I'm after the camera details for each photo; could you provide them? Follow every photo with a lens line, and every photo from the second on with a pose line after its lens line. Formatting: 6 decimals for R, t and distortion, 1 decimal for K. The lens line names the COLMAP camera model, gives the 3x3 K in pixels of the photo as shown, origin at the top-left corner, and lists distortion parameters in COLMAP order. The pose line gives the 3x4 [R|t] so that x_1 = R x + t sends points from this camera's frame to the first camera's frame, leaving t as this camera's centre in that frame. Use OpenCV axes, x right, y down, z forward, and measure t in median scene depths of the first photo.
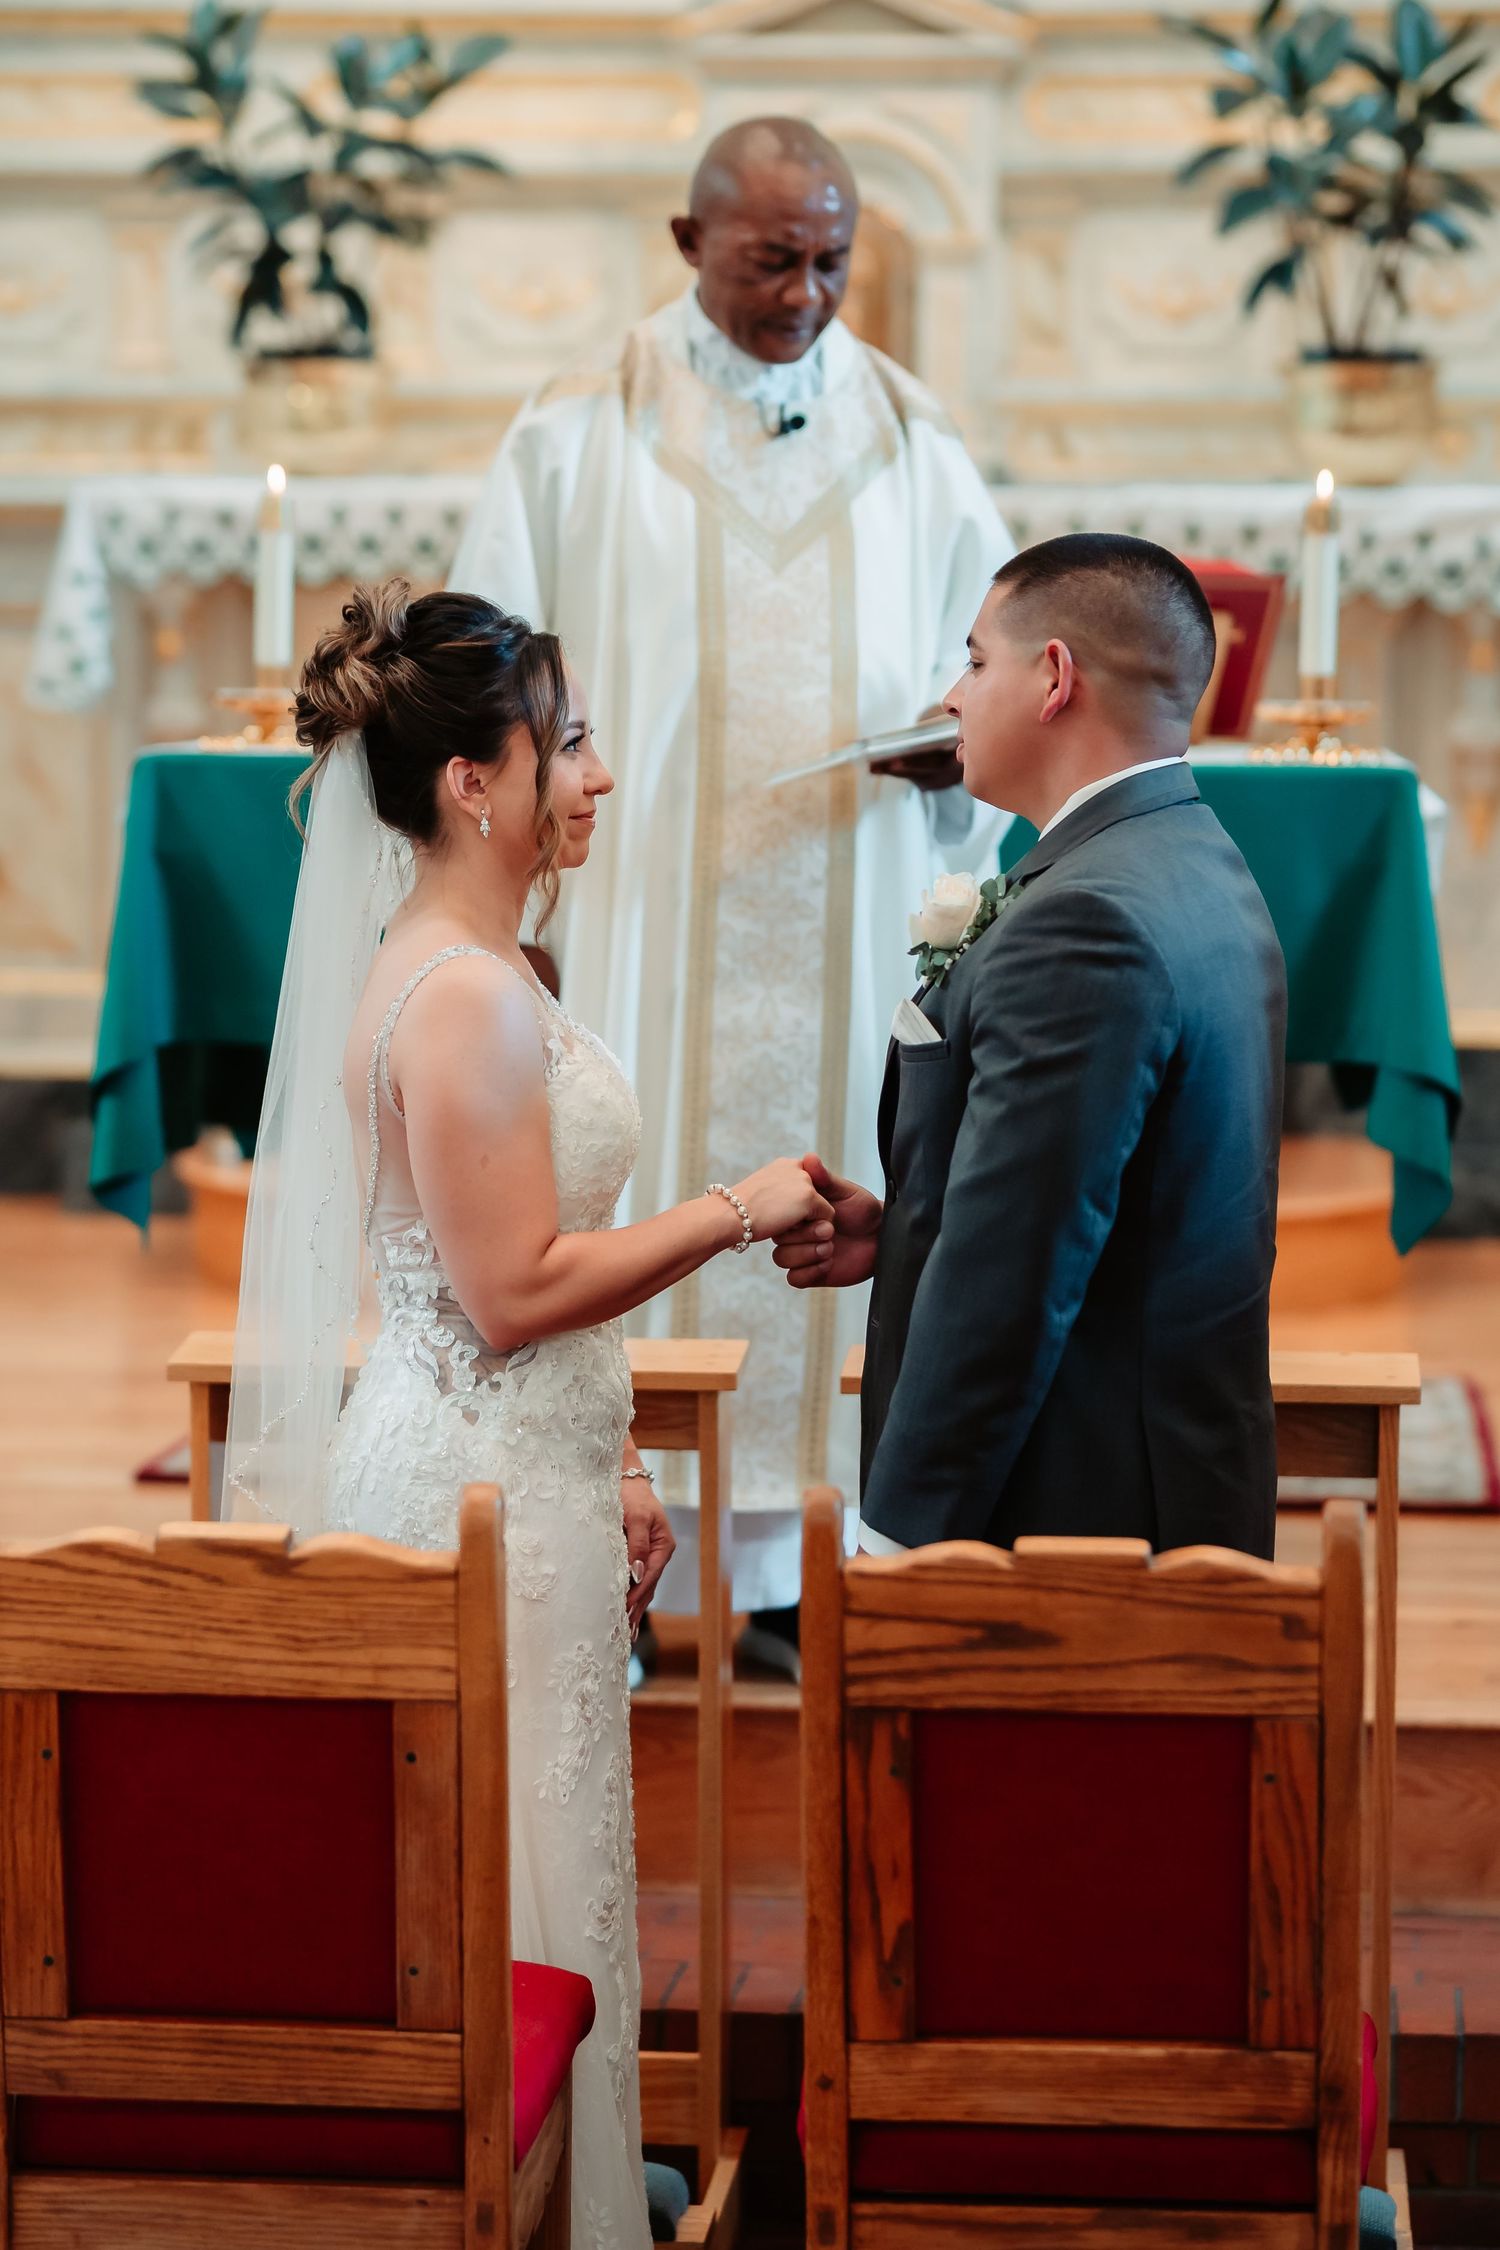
lens RADIAL K [[5786.6, 0, 743.9], [0, 5786.6, 1205.9], [0, 0, 1]] dist [-0.021880, -0.294484]
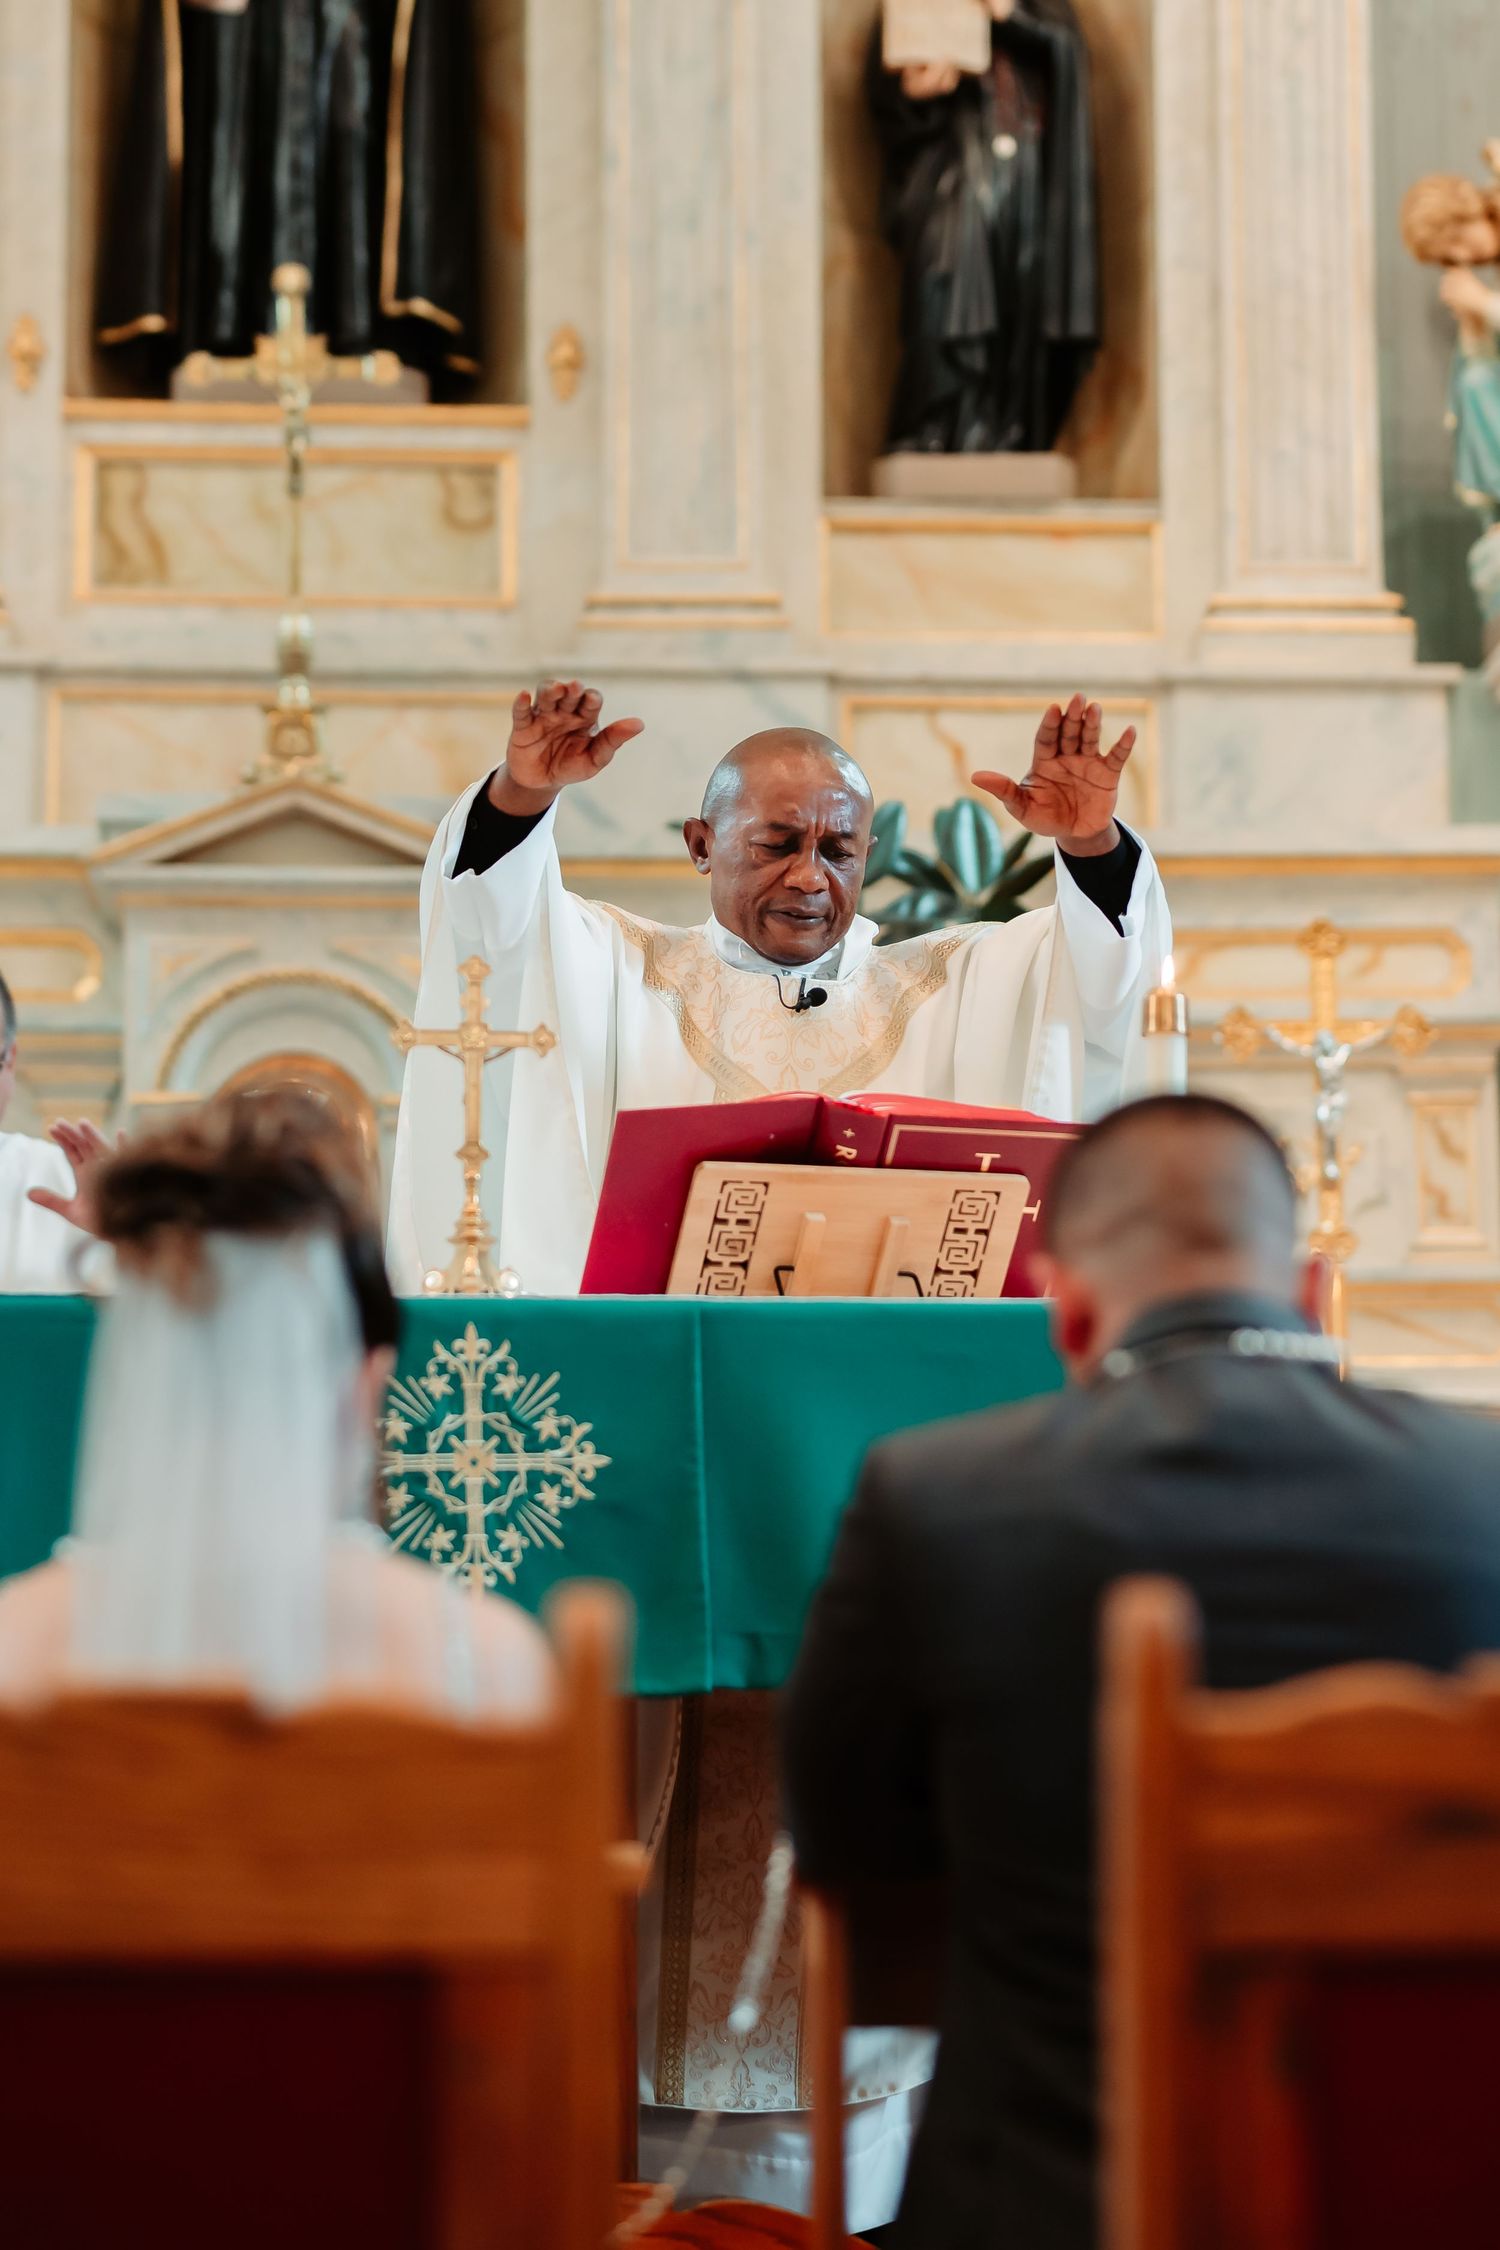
lens RADIAL K [[6060.2, 0, 750.0], [0, 6060.2, 1125.0], [0, 0, 1]] dist [-0.086728, -0.531306]
pose [[0.989050, 0.009839, 0.147253, -0.075141], [0.027686, 0.967691, -0.250613, 0.098272], [-0.144962, 0.251946, 0.956823, 0.235173]]
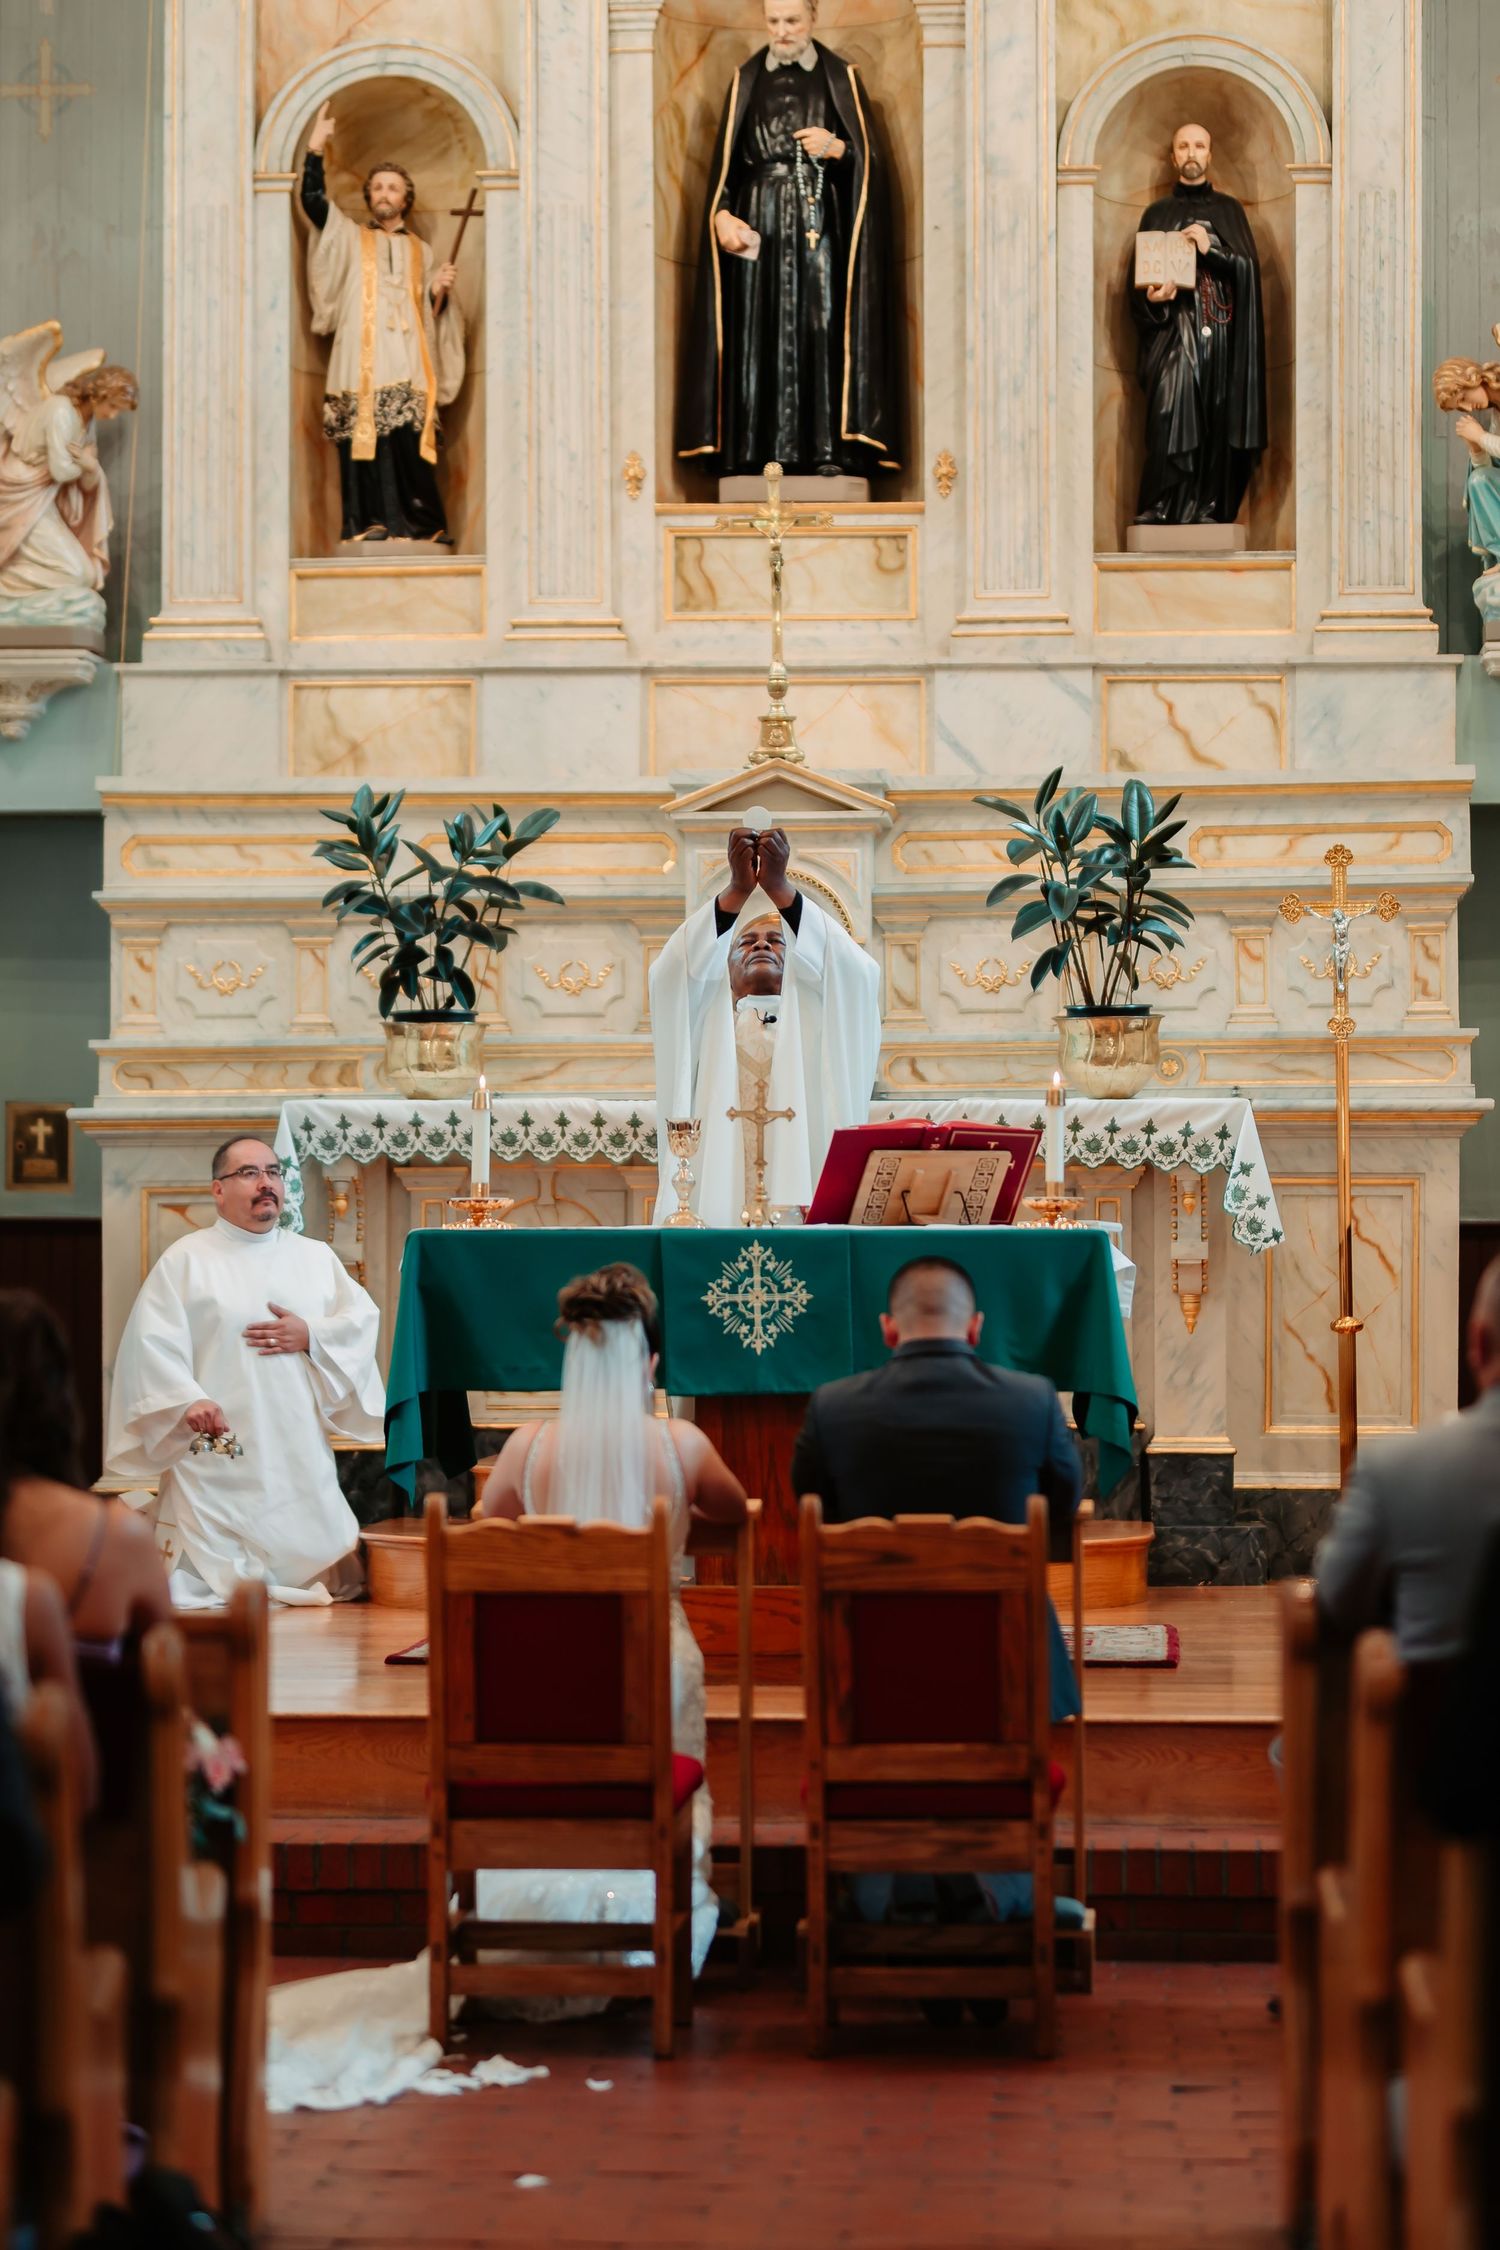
lens RADIAL K [[5469.5, 0, 746.3], [0, 5469.5, 1248.6], [0, 0, 1]] dist [-0.035627, -1.399063]
pose [[0.999744, -0.009315, 0.020609, -0.034086], [0.011428, 0.994414, -0.104933, 0.109481], [-0.019516, 0.105142, 0.994266, -0.714859]]
